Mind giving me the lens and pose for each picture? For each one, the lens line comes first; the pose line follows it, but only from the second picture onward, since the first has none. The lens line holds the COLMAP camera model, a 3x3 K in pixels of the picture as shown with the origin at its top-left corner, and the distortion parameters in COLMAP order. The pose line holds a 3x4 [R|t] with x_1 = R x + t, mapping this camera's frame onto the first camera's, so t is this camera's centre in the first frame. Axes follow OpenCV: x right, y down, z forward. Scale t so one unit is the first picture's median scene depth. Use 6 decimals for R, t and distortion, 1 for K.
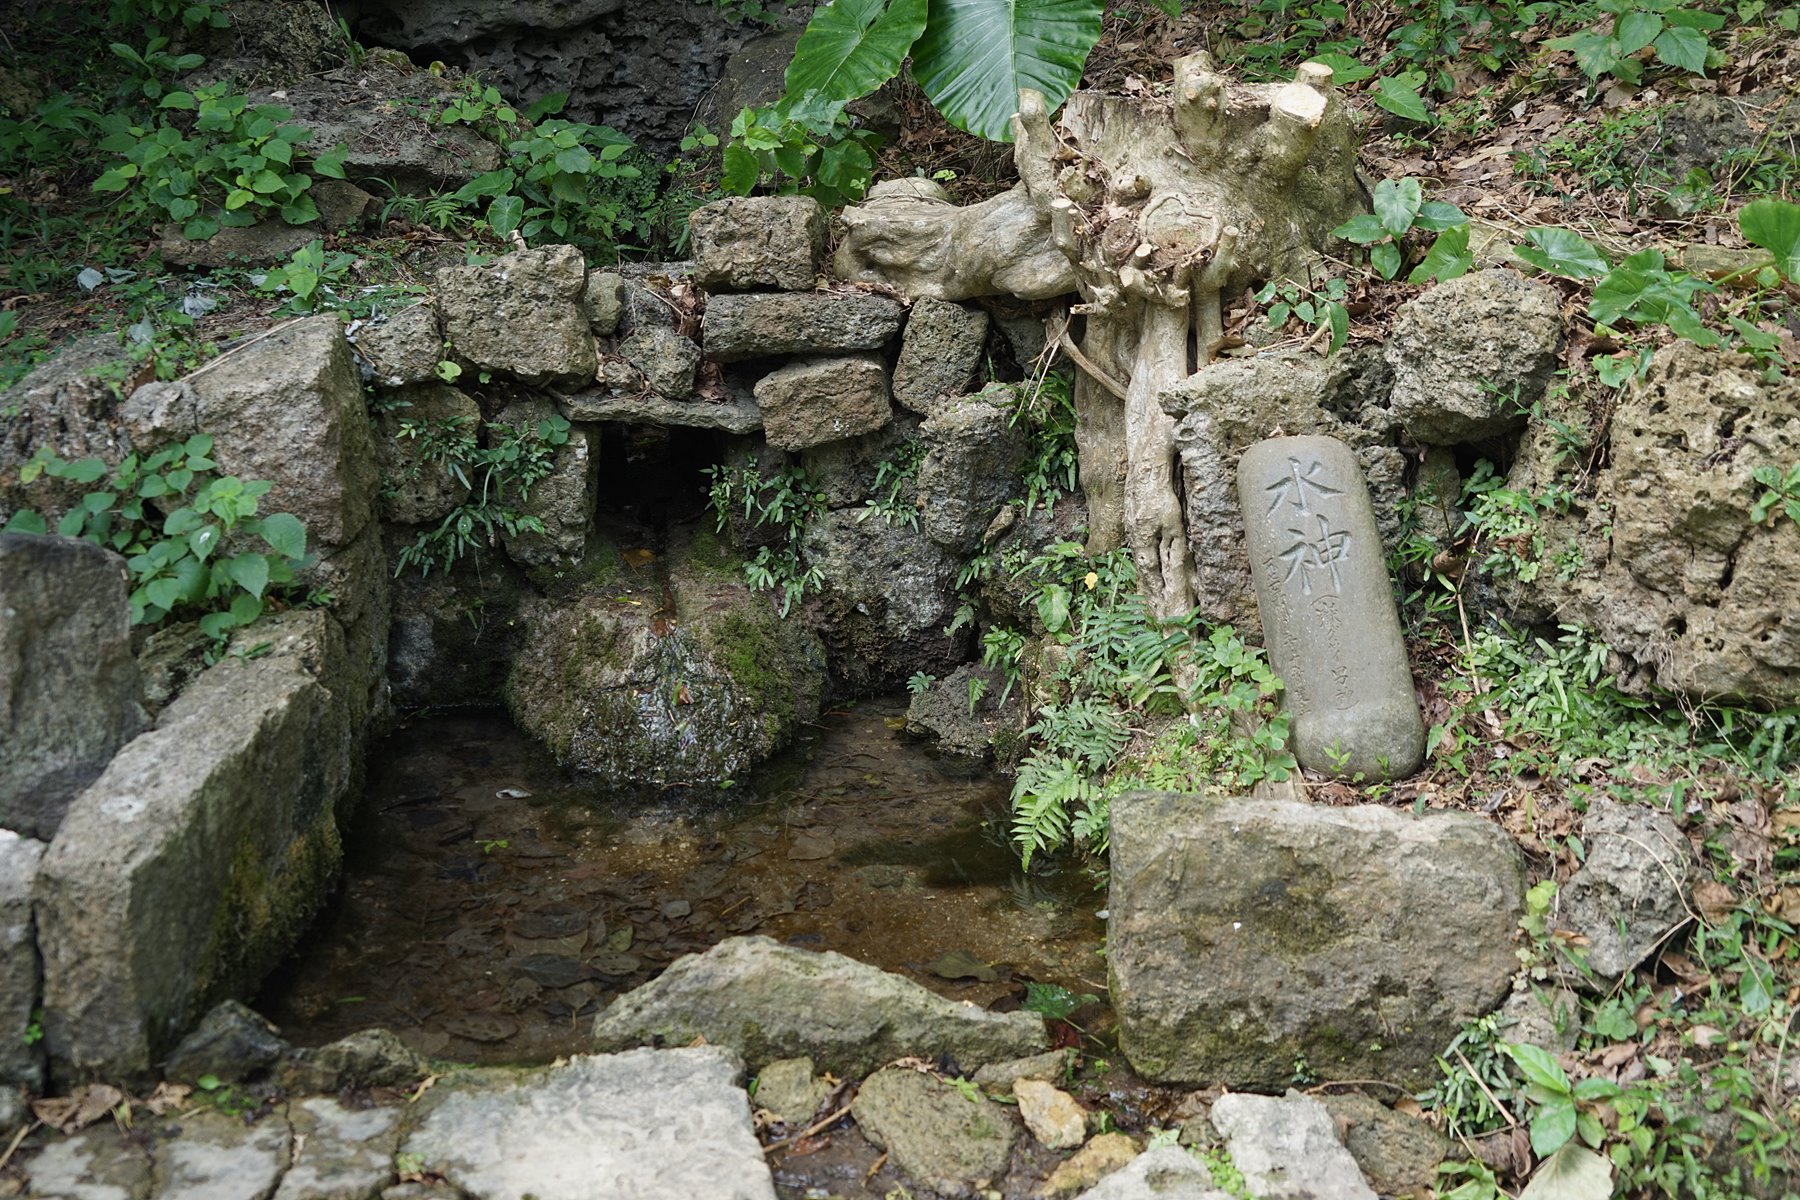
lens RADIAL K [[1900.8, 0, 900.0], [0, 1900.8, 600.0], [0, 0, 1]] dist [0.033320, -0.002994]
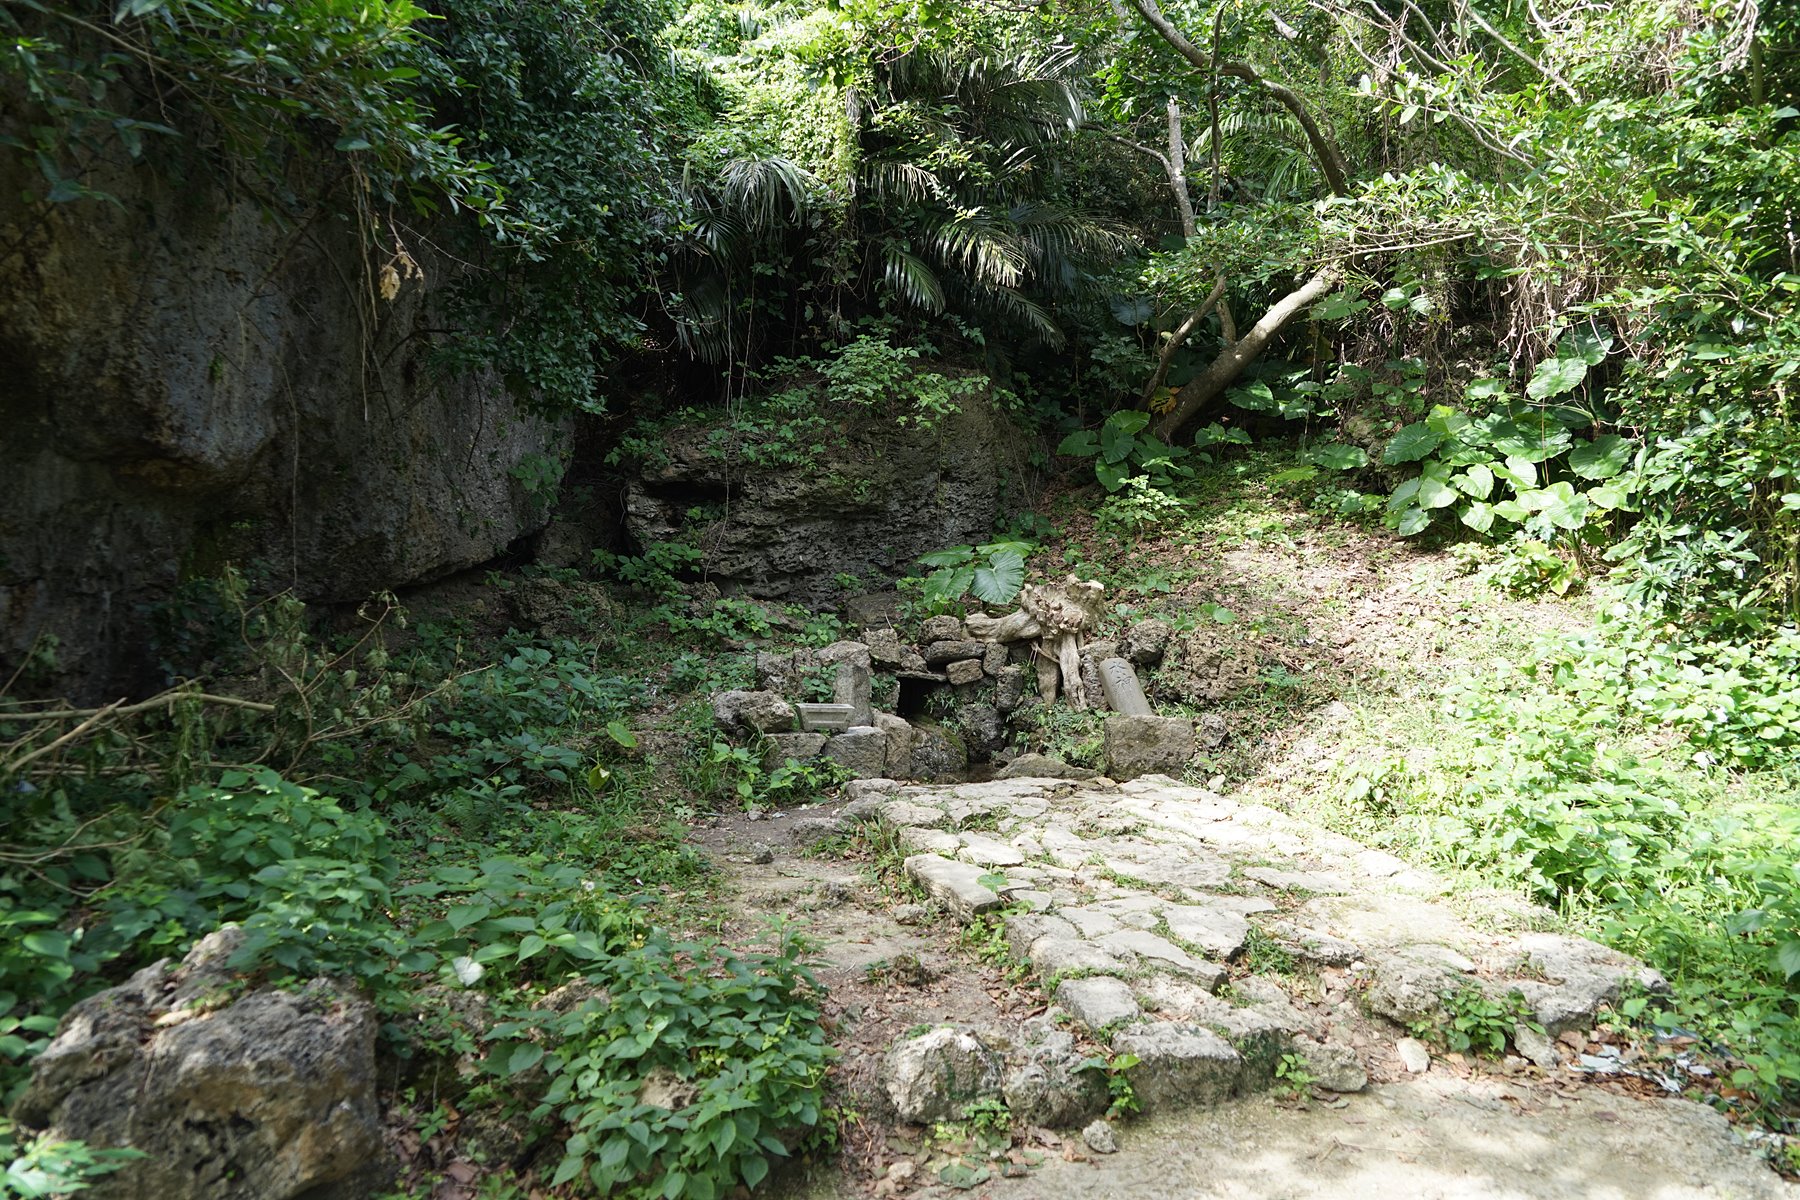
lens RADIAL K [[1193.5, 0, 900.0], [0, 1193.5, 600.0], [0, 0, 1]] dist [-0.037642, 0.000148]
pose [[0.961711, 0.017659, 0.273497, -0.800375], [0.081587, 0.934232, -0.347210, 0.556055], [-0.261641, 0.356229, 0.897020, -1.050096]]
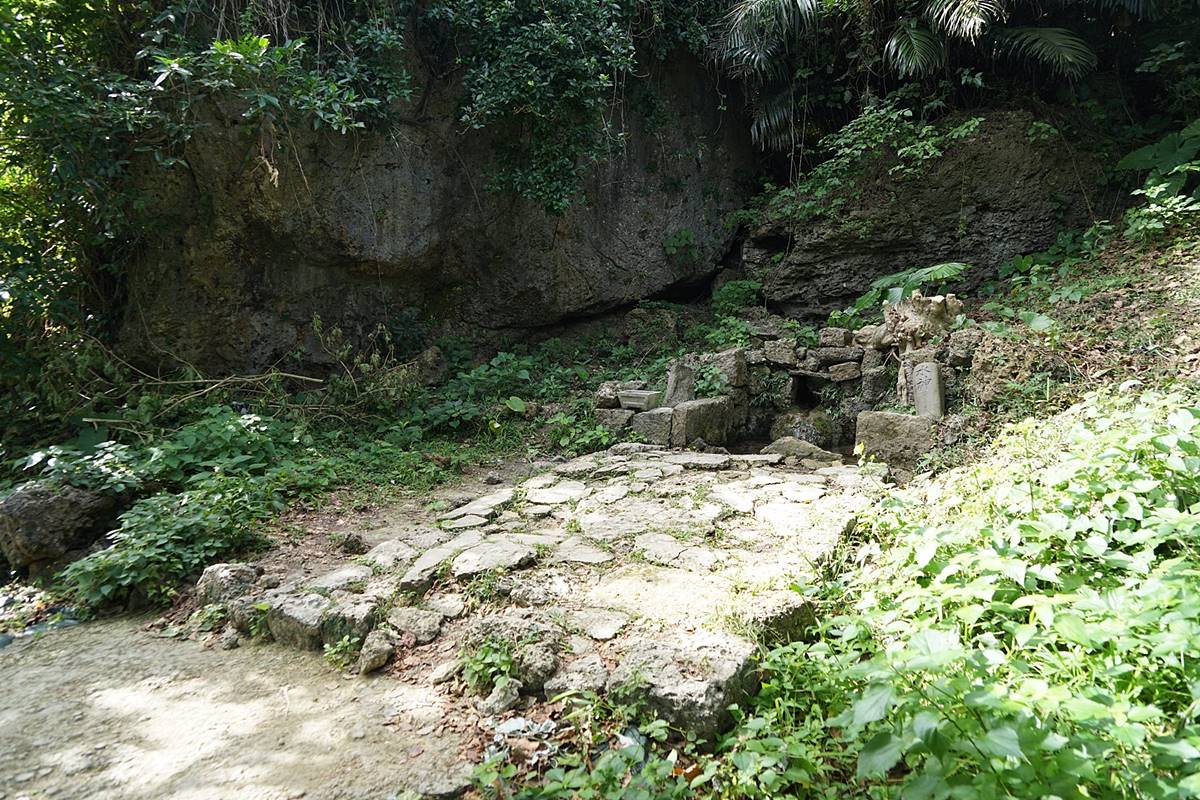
lens RADIAL K [[795.6, 0, 600.0], [0, 795.6, 400.0], [0, 0, 1]] dist [-0.037642, 0.000148]
pose [[0.853825, 0.040702, -0.518966, 0.459295], [-0.172912, 0.962509, -0.208994, 0.470770], [0.491003, 0.268179, 0.828852, -0.848976]]
